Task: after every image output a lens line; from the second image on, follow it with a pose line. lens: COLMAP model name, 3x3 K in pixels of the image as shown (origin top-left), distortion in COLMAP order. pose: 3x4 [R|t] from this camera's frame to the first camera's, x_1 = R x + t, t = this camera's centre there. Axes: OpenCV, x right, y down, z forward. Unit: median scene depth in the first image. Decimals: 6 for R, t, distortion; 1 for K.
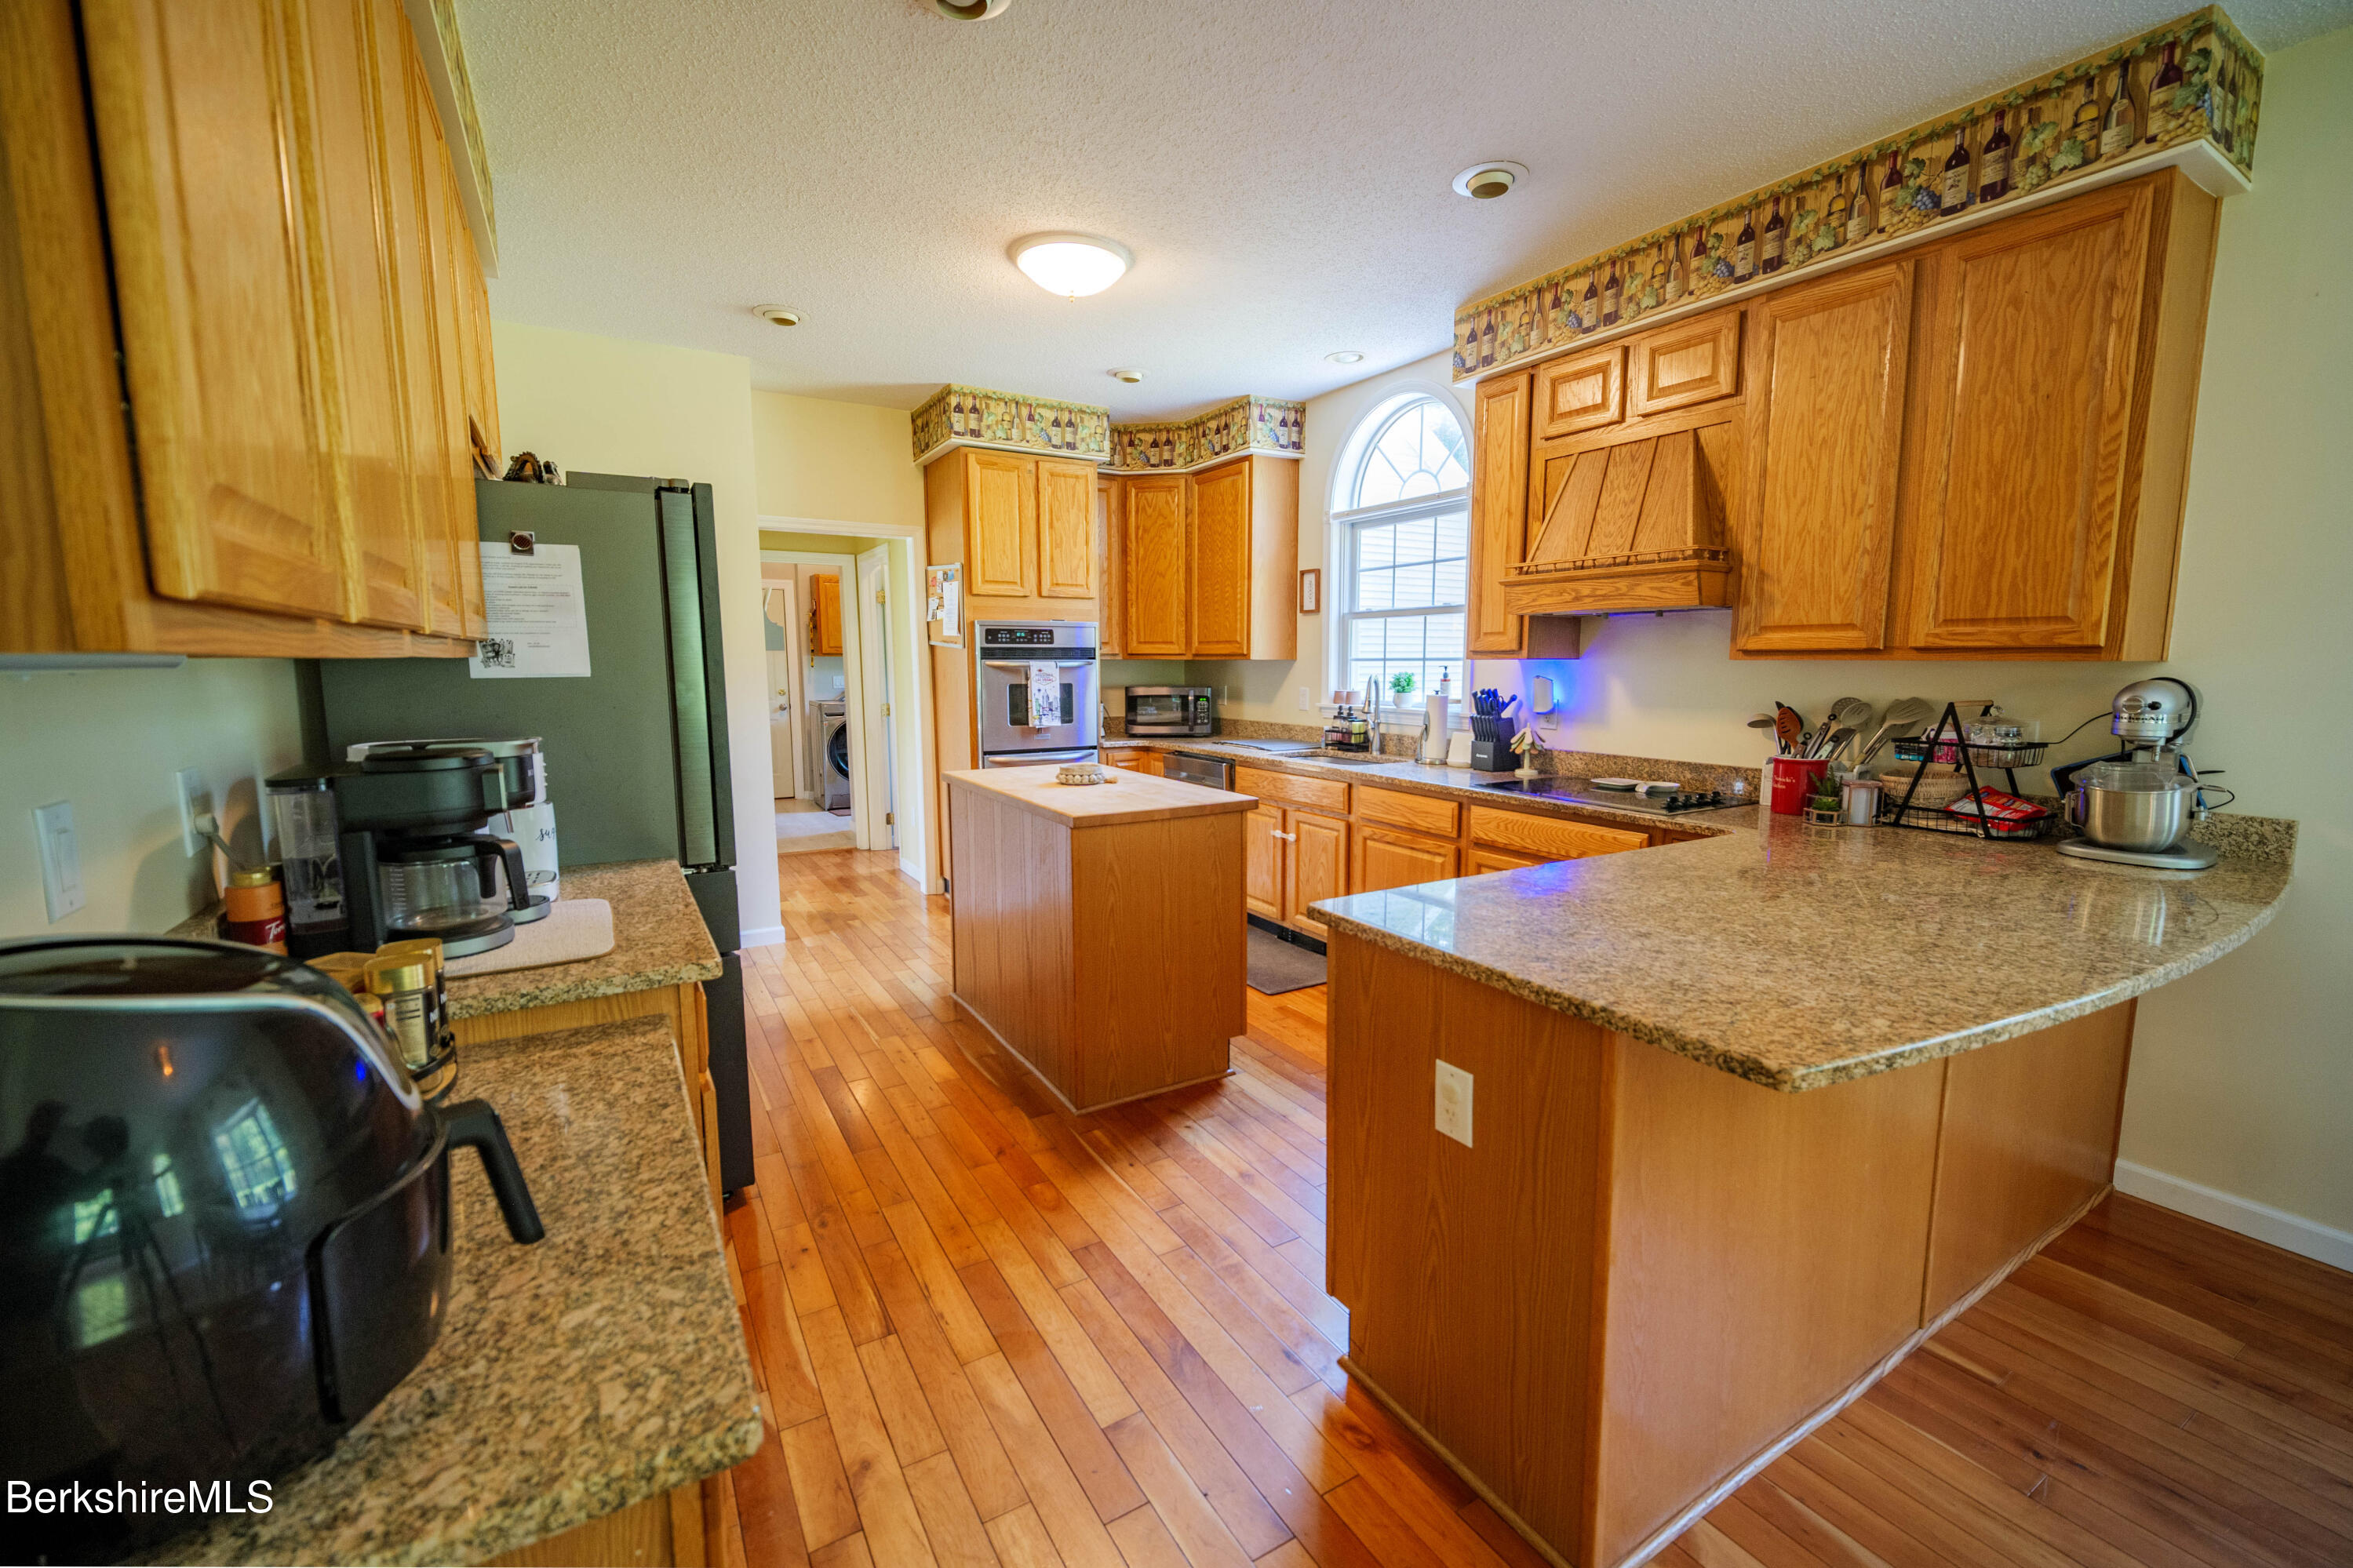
lens RADIAL K [[972.5, 0, 1198.3], [0, 972.5, 782.6], [0, 0, 1]] dist [0.000549, -0.000432]
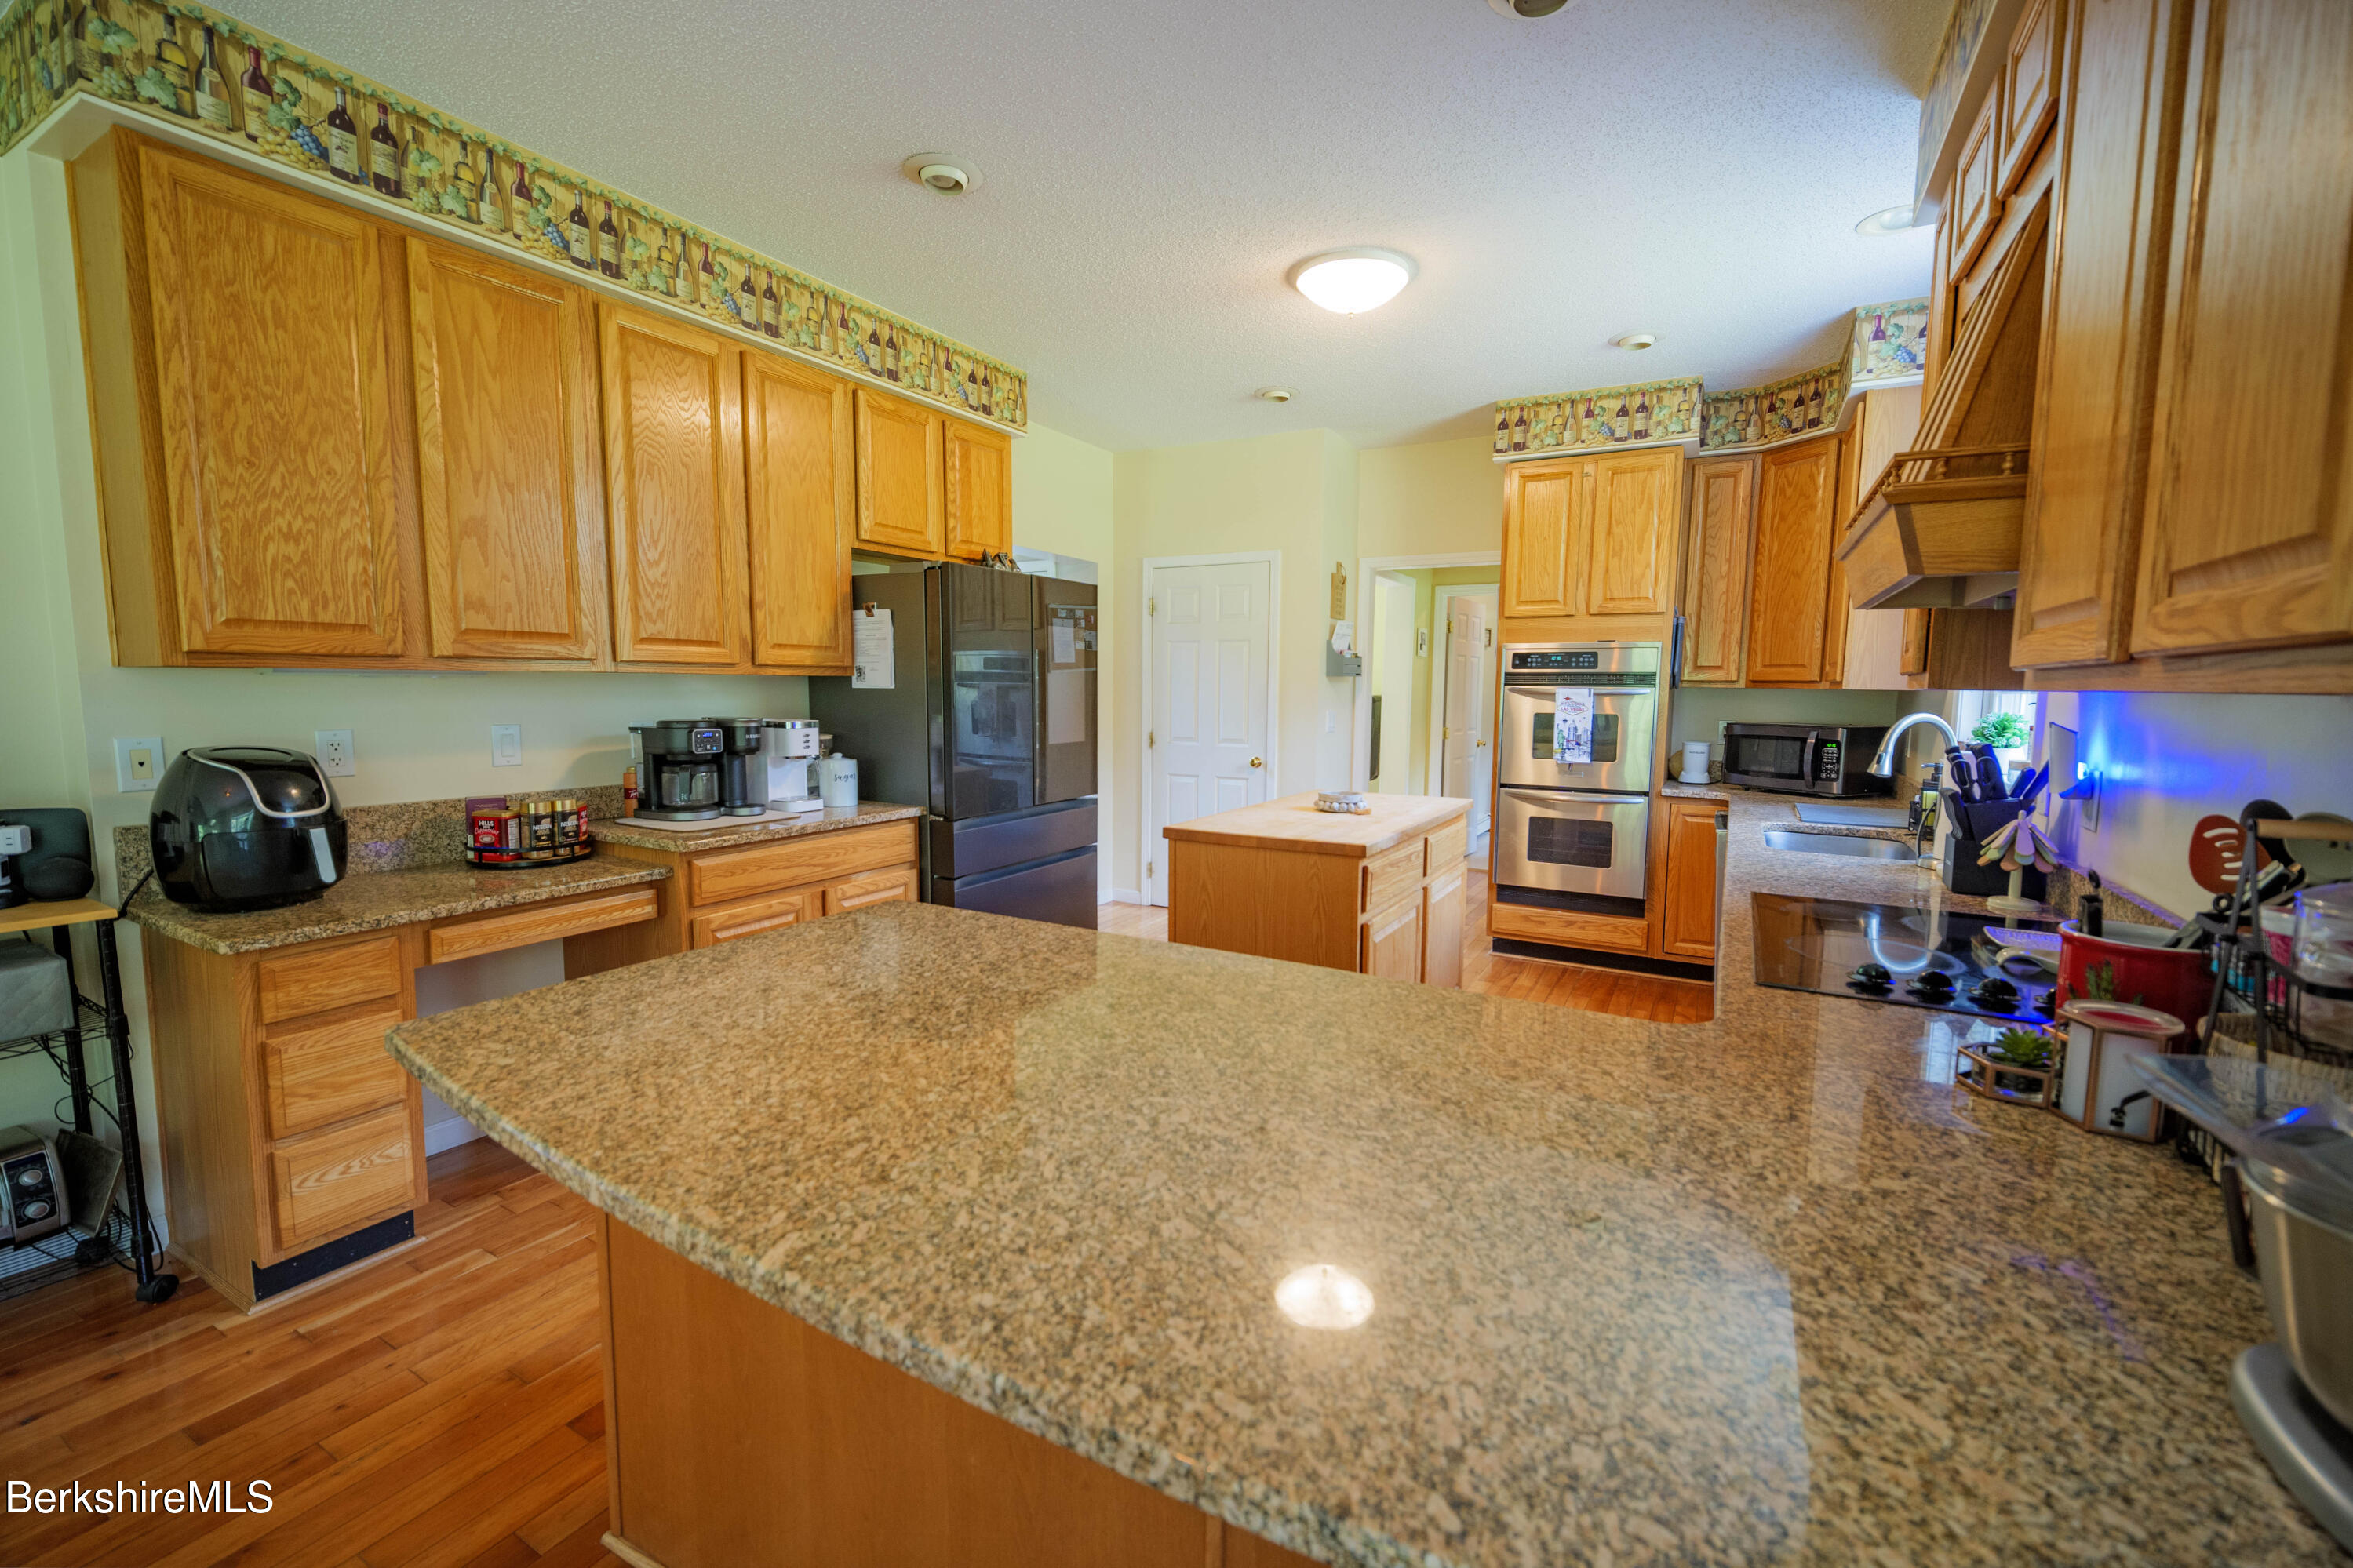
lens RADIAL K [[971.8, 0, 1176.5], [0, 971.8, 784.0], [0, 0, 1]] dist [0.002089, -0.000112]
pose [[0.484922, 0.097847, -0.869067, 0.443909], [-0.122181, 0.991556, 0.043463, -0.033612], [0.865981, 0.085107, 0.492782, 0.265766]]
